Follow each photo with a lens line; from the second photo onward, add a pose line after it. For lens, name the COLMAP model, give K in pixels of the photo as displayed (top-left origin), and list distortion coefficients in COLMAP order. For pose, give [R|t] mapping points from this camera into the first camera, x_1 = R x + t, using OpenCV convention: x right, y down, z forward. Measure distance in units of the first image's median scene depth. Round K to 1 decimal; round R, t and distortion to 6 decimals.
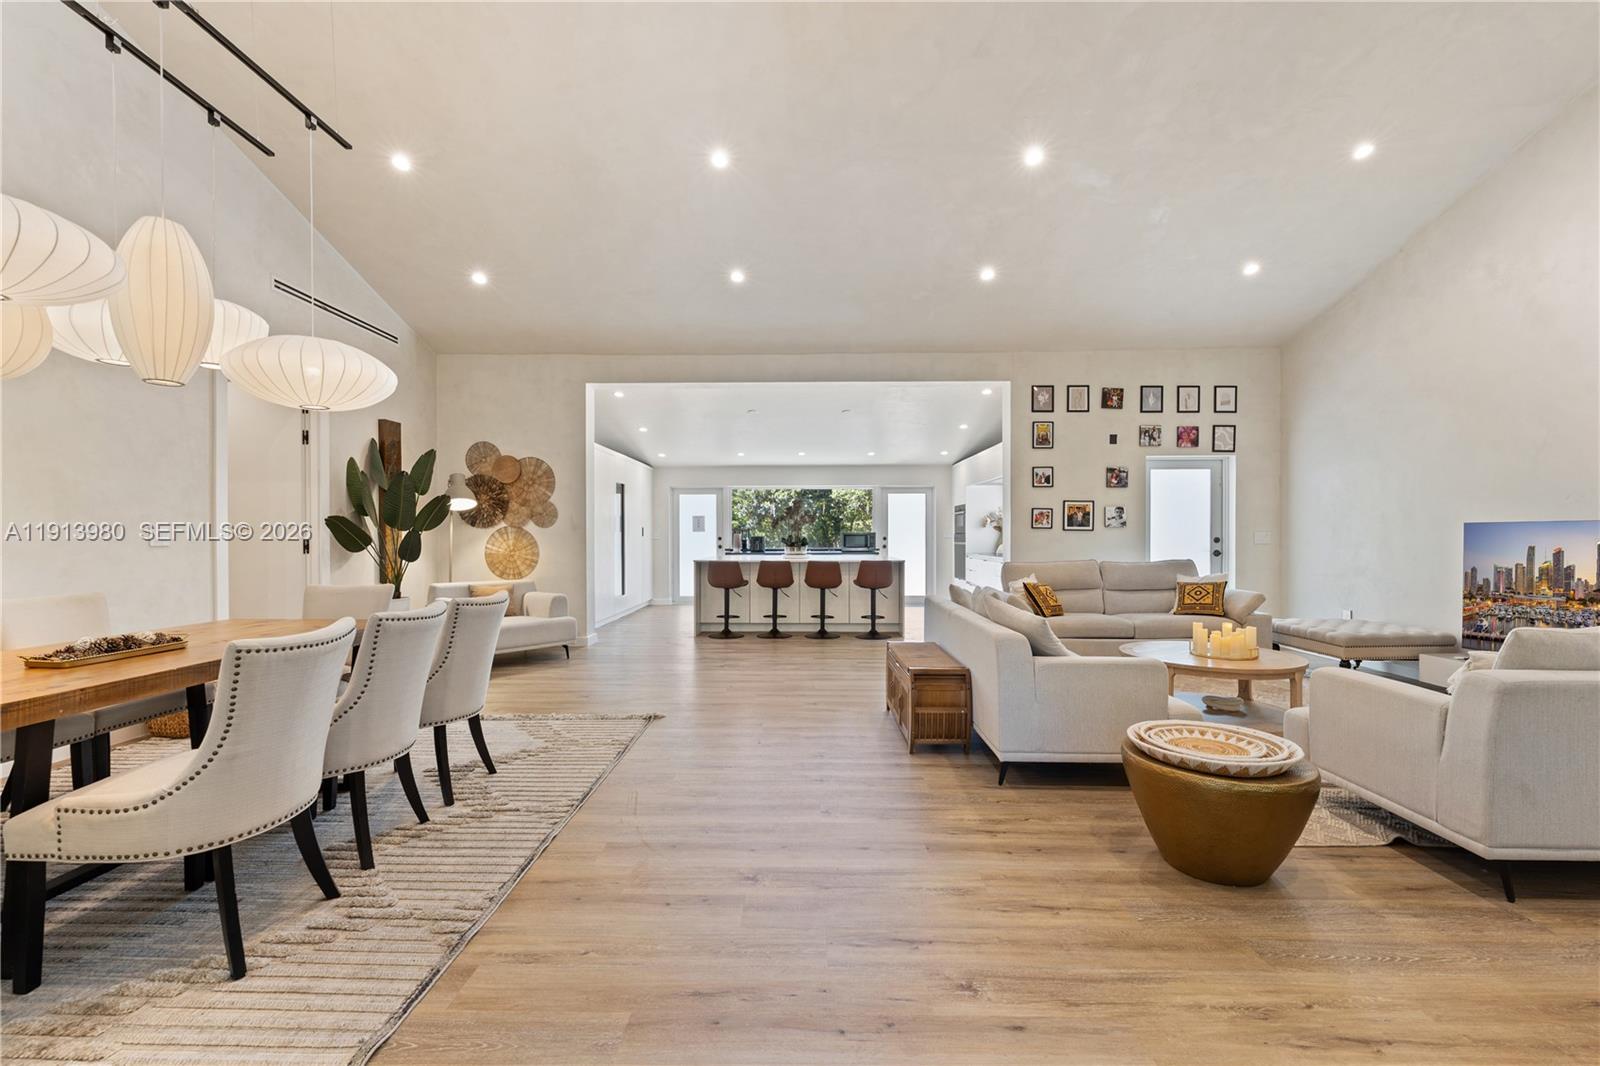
lens RADIAL K [[659.5, 0, 797.8], [0, 659.5, 541.5], [0, 0, 1]] dist [-0.000075, -0.000240]
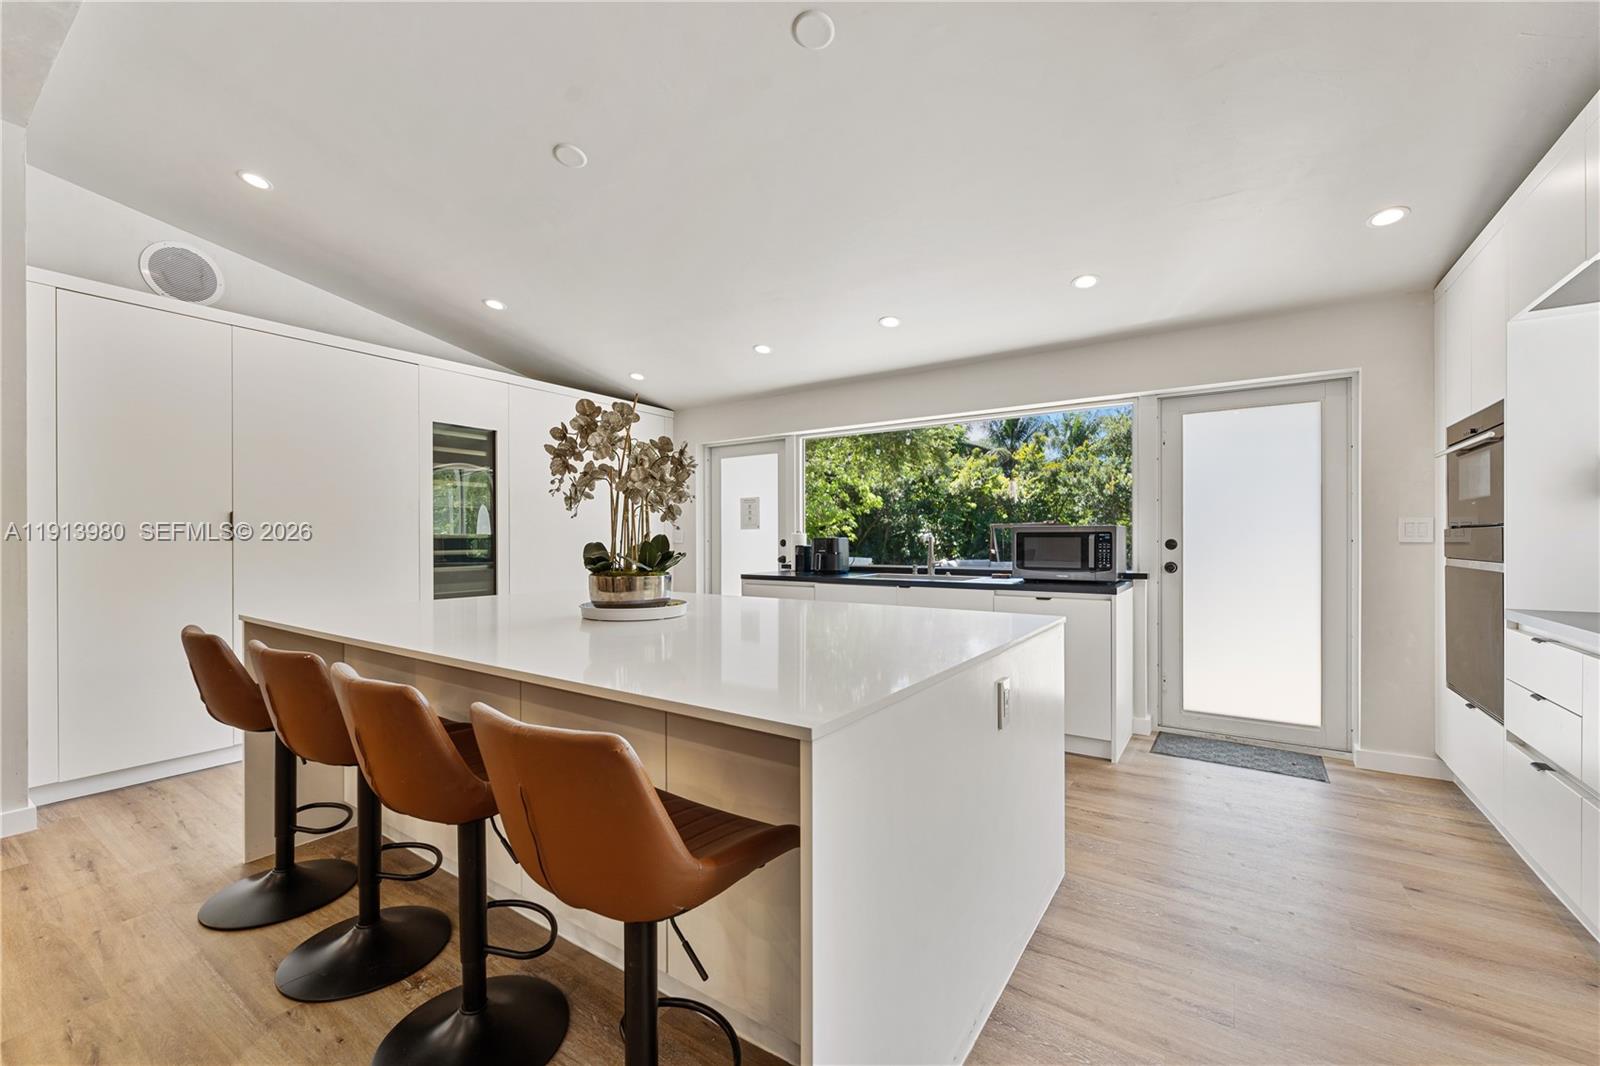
lens RADIAL K [[647.5, 0, 795.7], [0, 647.5, 541.5], [0, 0, 1]] dist [-0.000315, -0.000305]
pose [[0.837209, 0.002123, -0.546879, 0.248568], [-0.004266, 0.999987, -0.002648, -0.007010], [0.546866, 0.004550, 0.837208, 0.984969]]
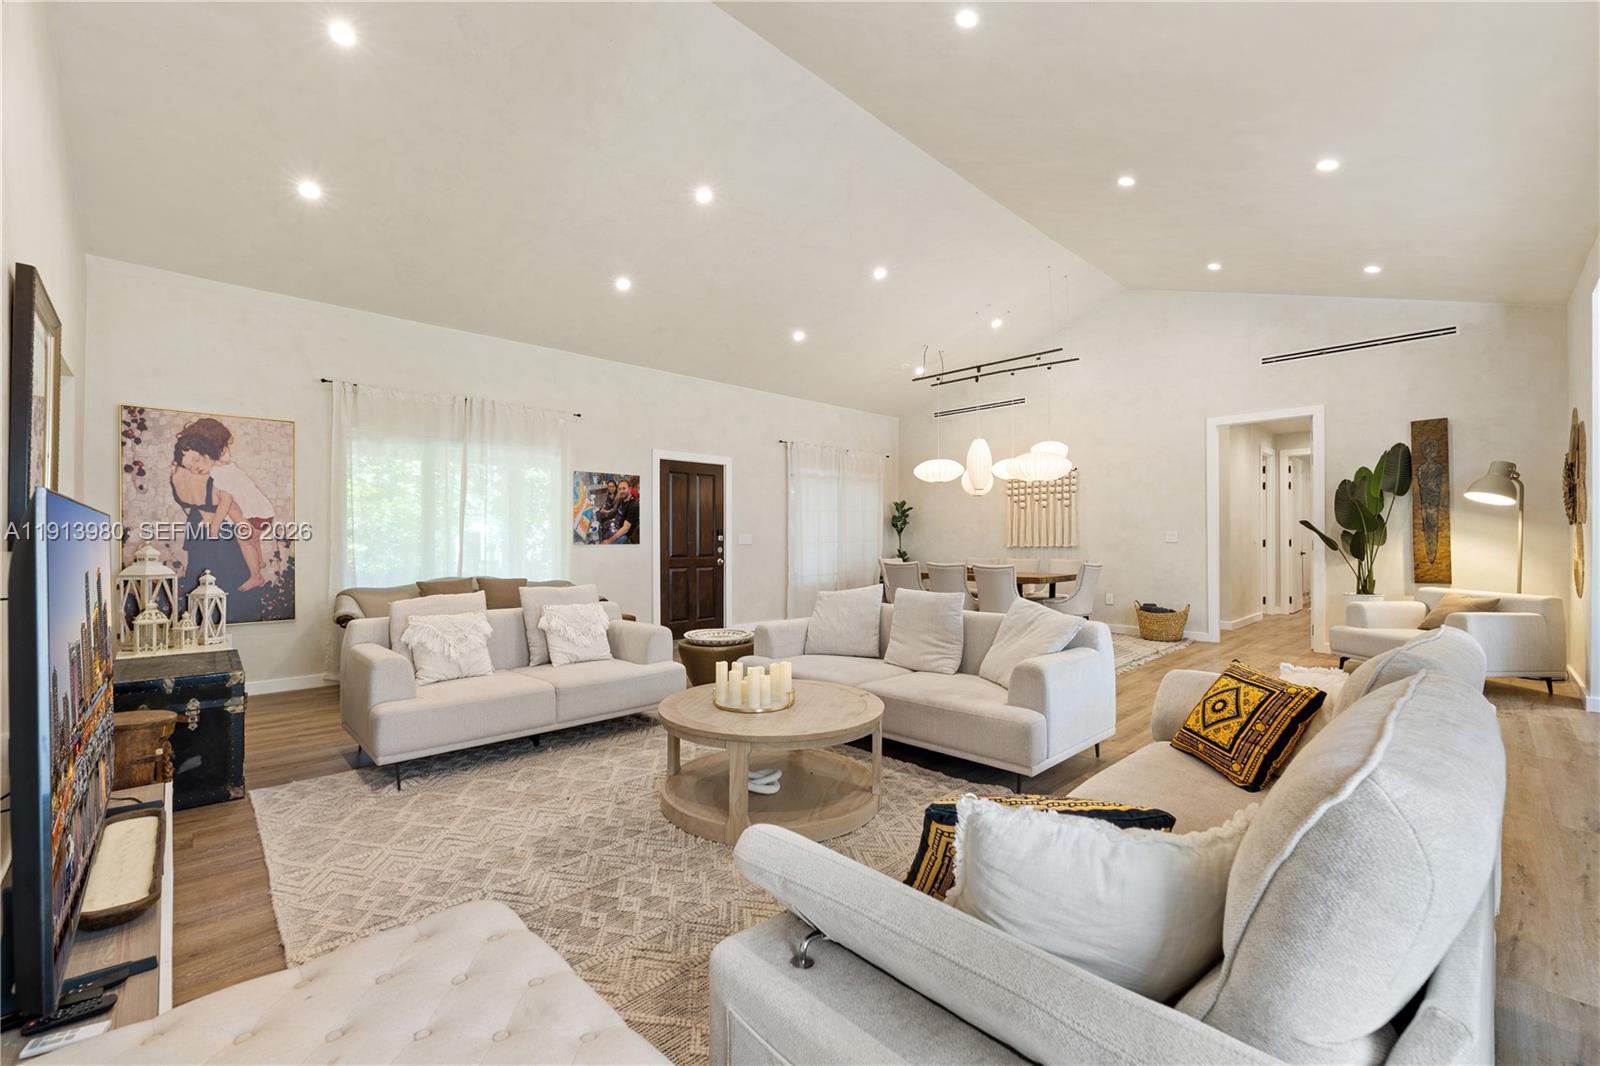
lens RADIAL K [[659.1, 0, 797.4], [0, 659.1, 536.5], [0, 0, 1]] dist [-0.001461, 0.000164]
pose [[-0.708573, 0.000992, -0.705637, 0.670444], [-0.003012, 0.999986, 0.004431, -0.008488], [0.705631, 0.005265, -0.708560, 0.923324]]
